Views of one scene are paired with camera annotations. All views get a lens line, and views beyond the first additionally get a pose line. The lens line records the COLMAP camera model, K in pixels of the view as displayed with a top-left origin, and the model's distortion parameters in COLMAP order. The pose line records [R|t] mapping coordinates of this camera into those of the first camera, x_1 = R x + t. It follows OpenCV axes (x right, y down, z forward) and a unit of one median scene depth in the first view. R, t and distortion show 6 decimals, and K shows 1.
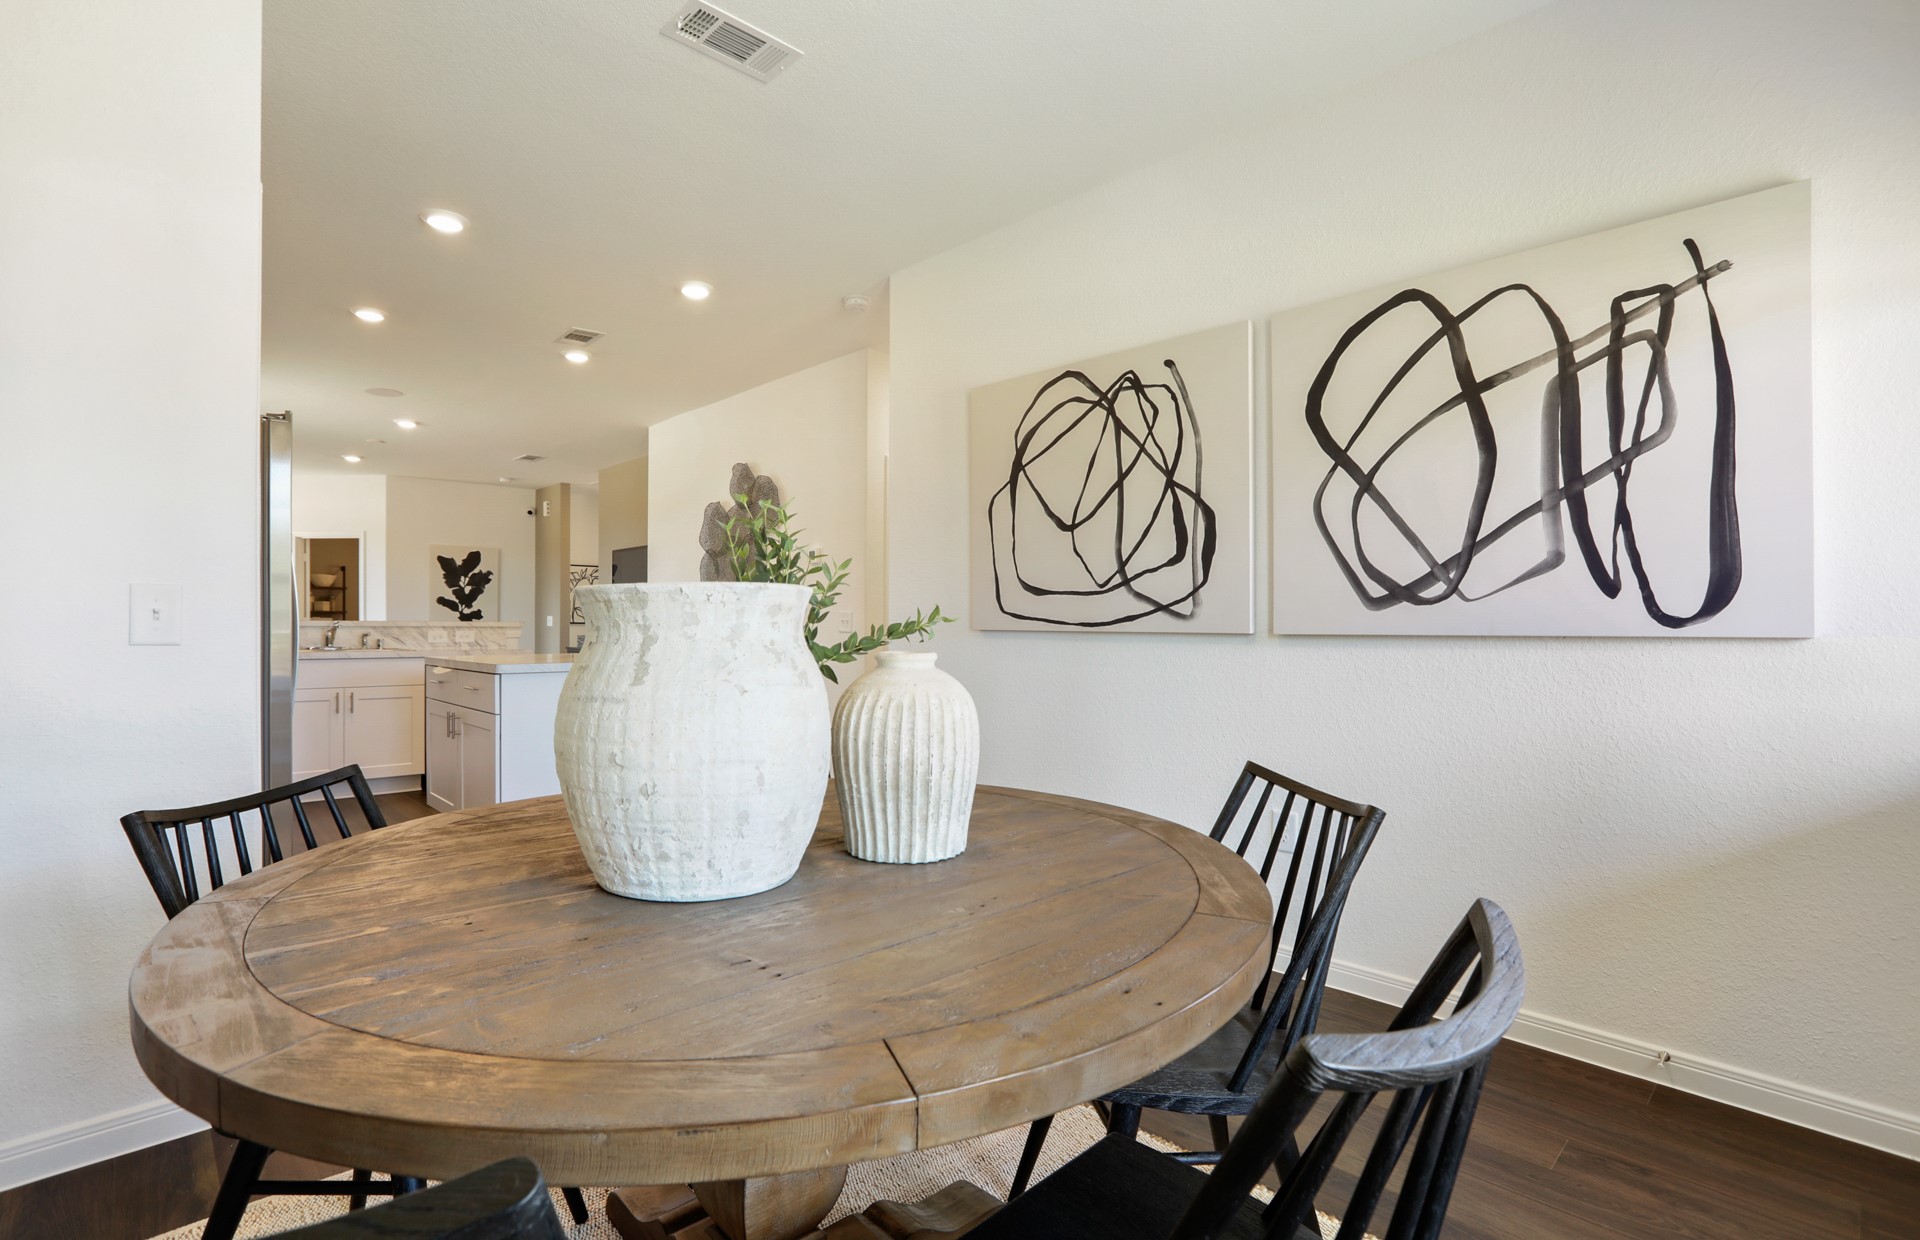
lens RADIAL K [[898.4, 0, 958.8], [0, 898.4, 620.4], [0, 0, 1]] dist [-0.013925, 0.001450]
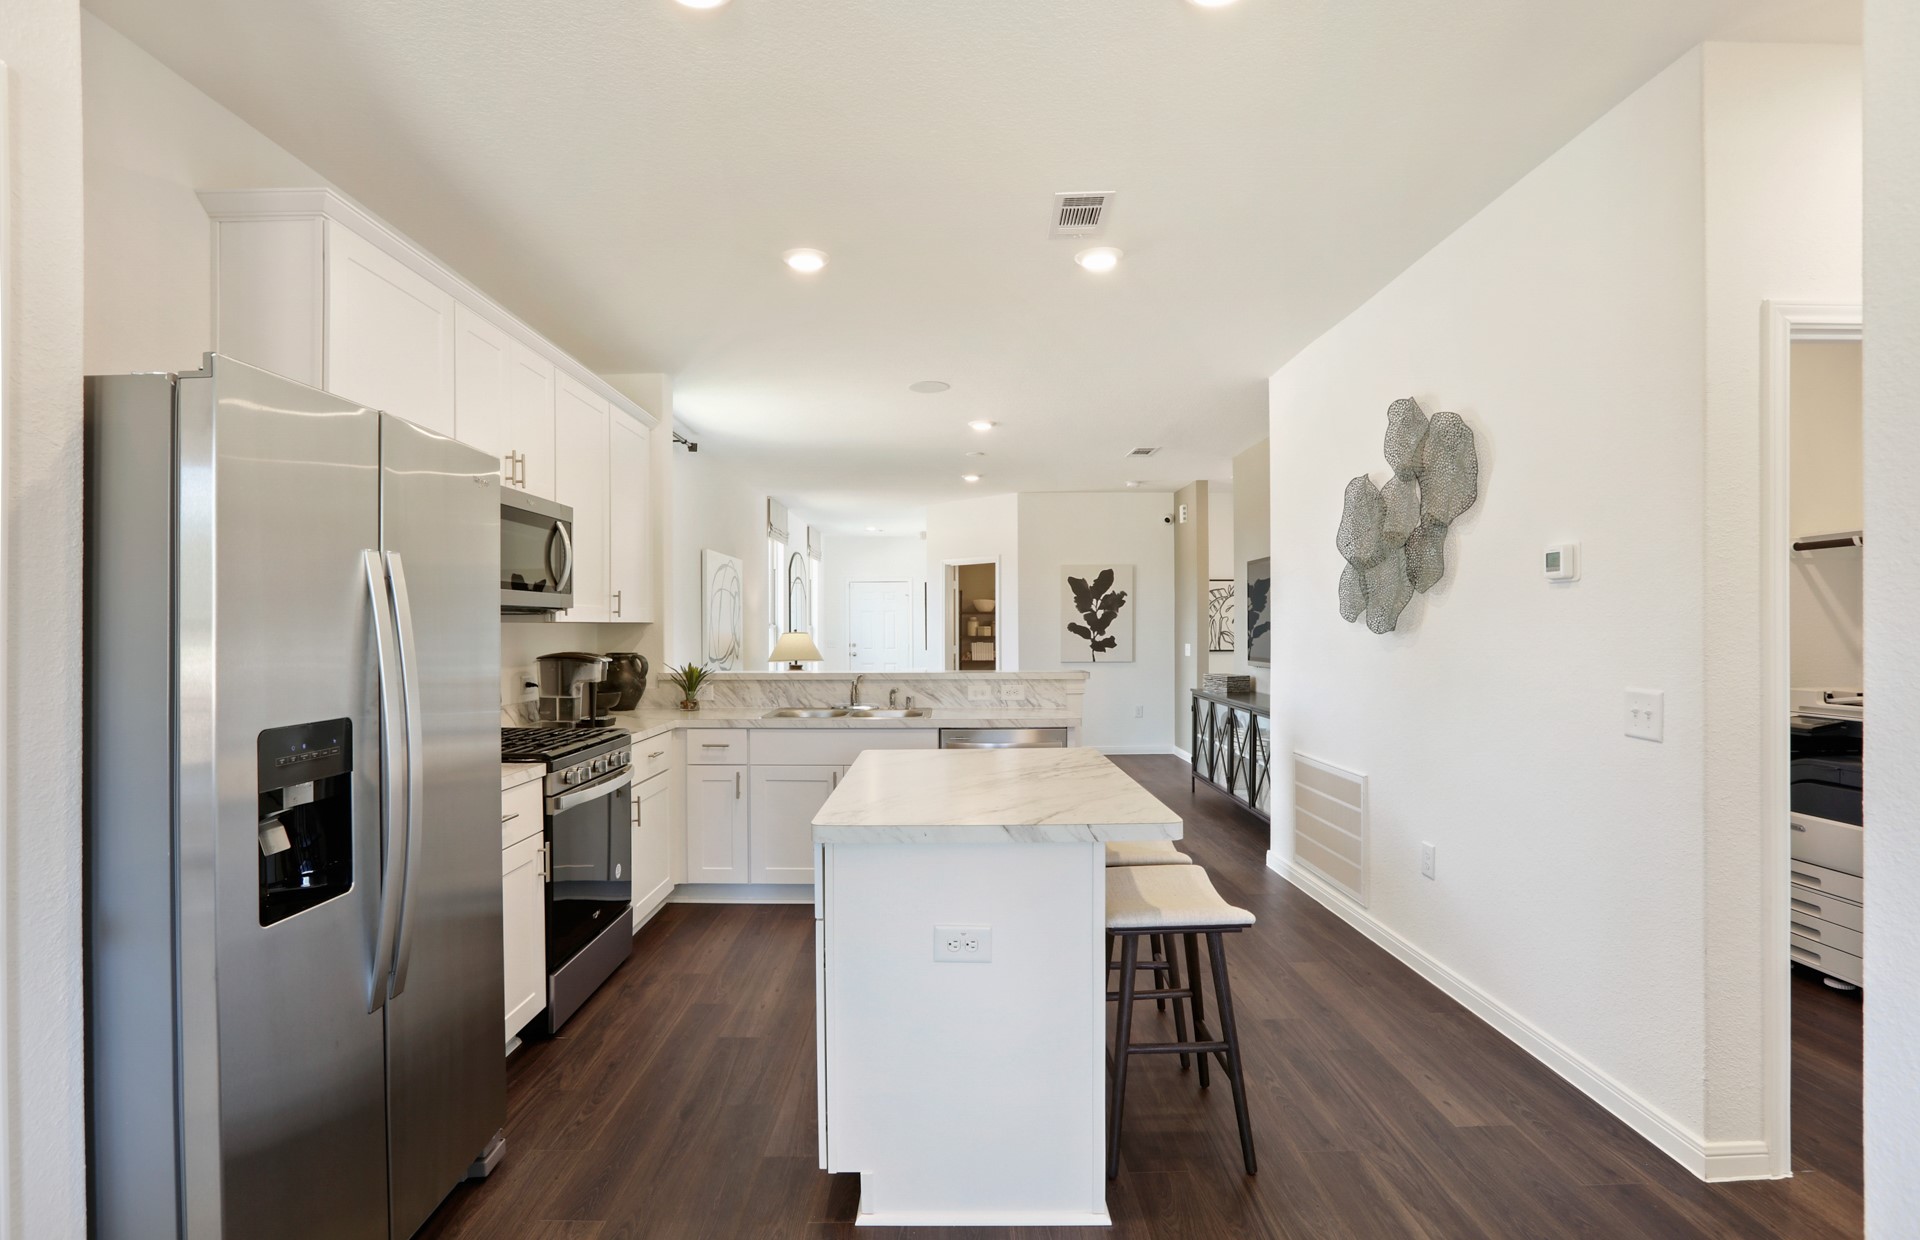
lens RADIAL K [[898.4, 0, 963.3], [0, 898.4, 623.3], [0, 0, 1]] dist [-0.013925, 0.001450]
pose [[0.725289, -0.006363, -0.688415, -0.039999], [0.007252, 0.999972, -0.001602, -0.025005], [0.688406, -0.003831, 0.725315, 0.271708]]
